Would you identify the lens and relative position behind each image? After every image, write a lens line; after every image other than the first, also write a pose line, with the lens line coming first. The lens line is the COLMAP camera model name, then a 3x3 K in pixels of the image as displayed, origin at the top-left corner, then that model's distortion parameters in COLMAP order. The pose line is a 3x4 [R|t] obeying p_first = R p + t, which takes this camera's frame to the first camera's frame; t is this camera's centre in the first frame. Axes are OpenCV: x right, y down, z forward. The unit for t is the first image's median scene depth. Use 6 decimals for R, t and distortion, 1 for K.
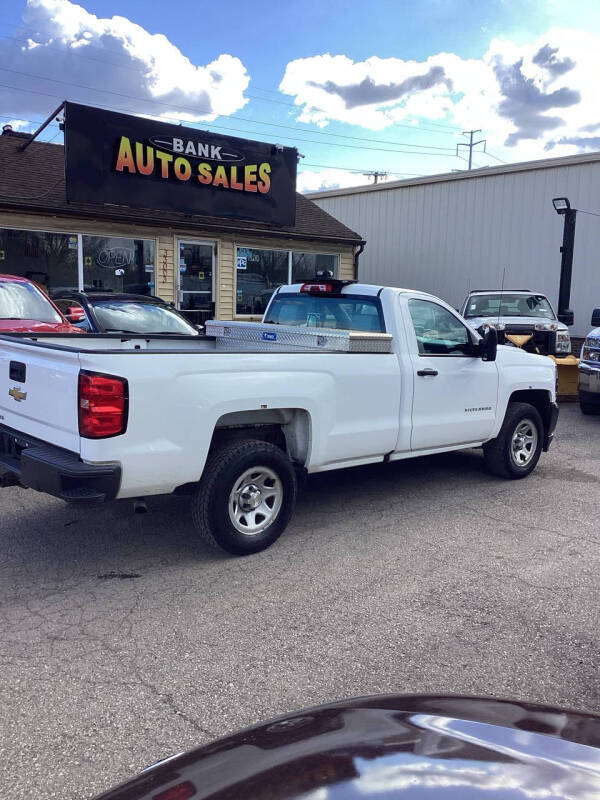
lens RADIAL K [[727.1, 0, 300.0], [0, 727.1, 400.0], [0, 0, 1]] dist [0.122556, -0.259707]
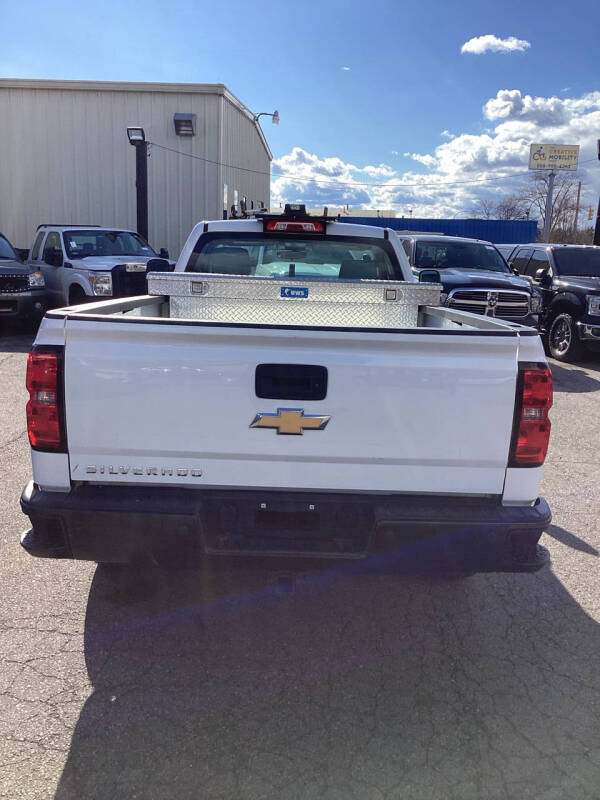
lens RADIAL K [[722.1, 0, 300.0], [0, 722.1, 400.0], [0, 0, 1]] dist [0.114500, -0.195575]
pose [[0.665255, -0.157068, 0.729908, -0.257894], [0.091893, 0.987413, 0.128727, -0.031420], [-0.740940, -0.018563, 0.671315, 0.211275]]
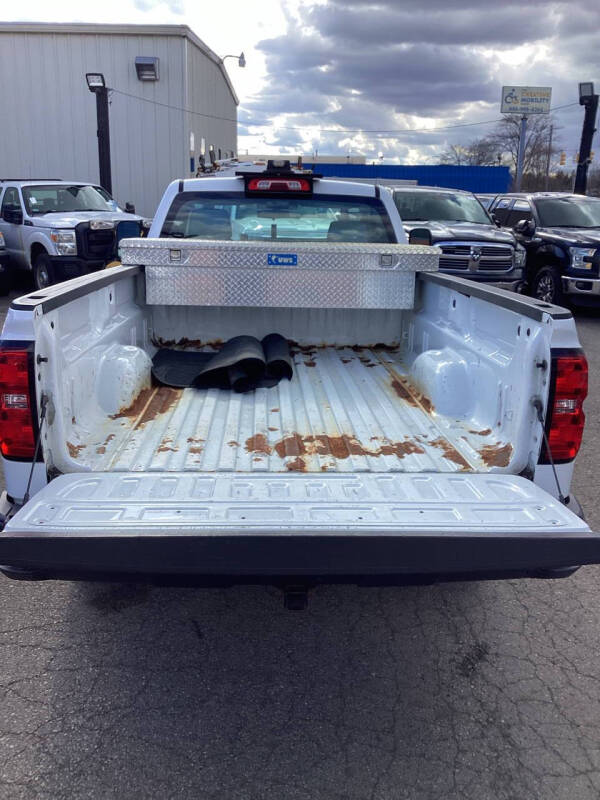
lens RADIAL K [[727.1, 0, 300.0], [0, 727.1, 400.0], [0, 0, 1]] dist [0.122556, -0.259707]
pose [[0.632259, -0.219261, 0.743084, -0.247077], [0.107277, 0.974655, 0.196313, -0.039252], [-0.767294, -0.044405, 0.639756, 0.230733]]
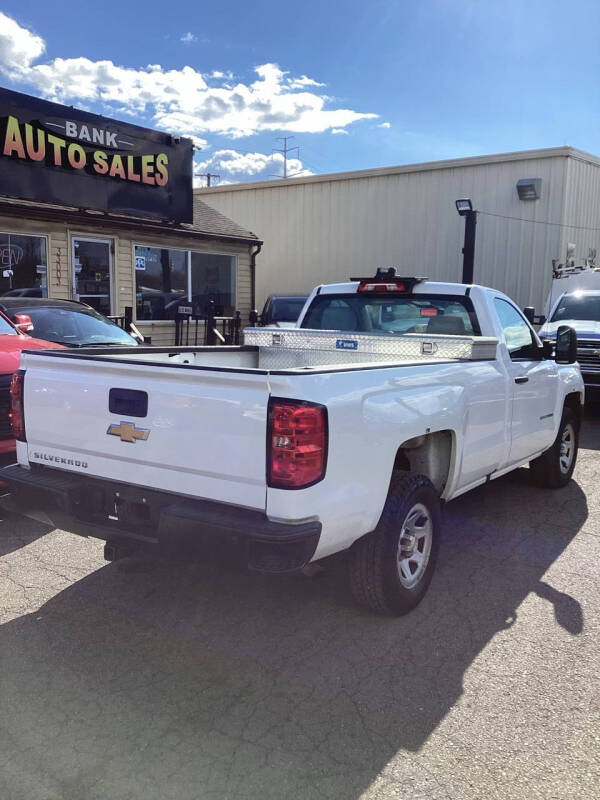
lens RADIAL K [[727.1, 0, 300.0], [0, 727.1, 400.0], [0, 0, 1]] dist [0.122556, -0.259707]
pose [[0.967633, -0.046729, 0.247997, -0.132363], [0.047868, 0.998853, 0.001438, -0.011307], [-0.247780, 0.010479, 0.968760, 0.081932]]
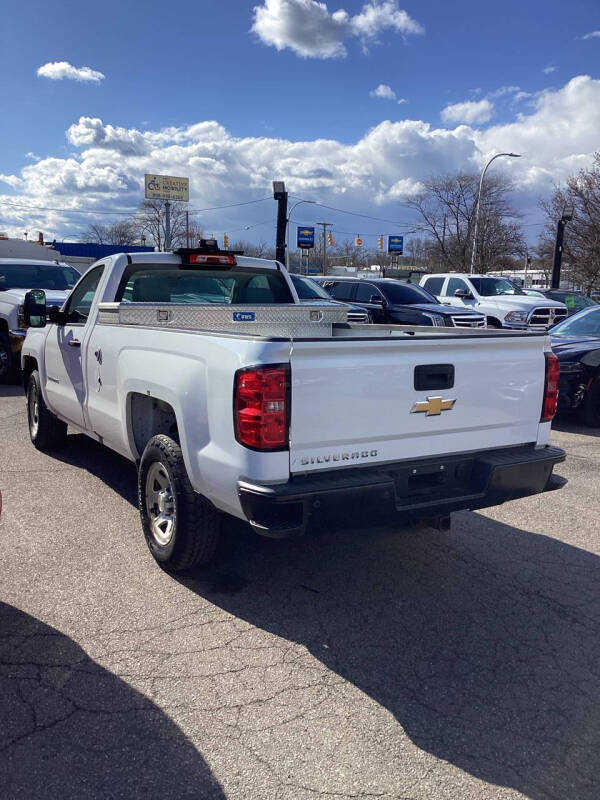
lens RADIAL K [[719.7, 0, 300.0], [0, 719.7, 400.0], [0, 0, 1]] dist [0.126879, -0.277772]
pose [[0.194518, -0.178904, 0.964446, -0.377015], [0.124663, 0.979763, 0.156602, -0.049819], [-0.972945, 0.089769, 0.212884, 0.326320]]
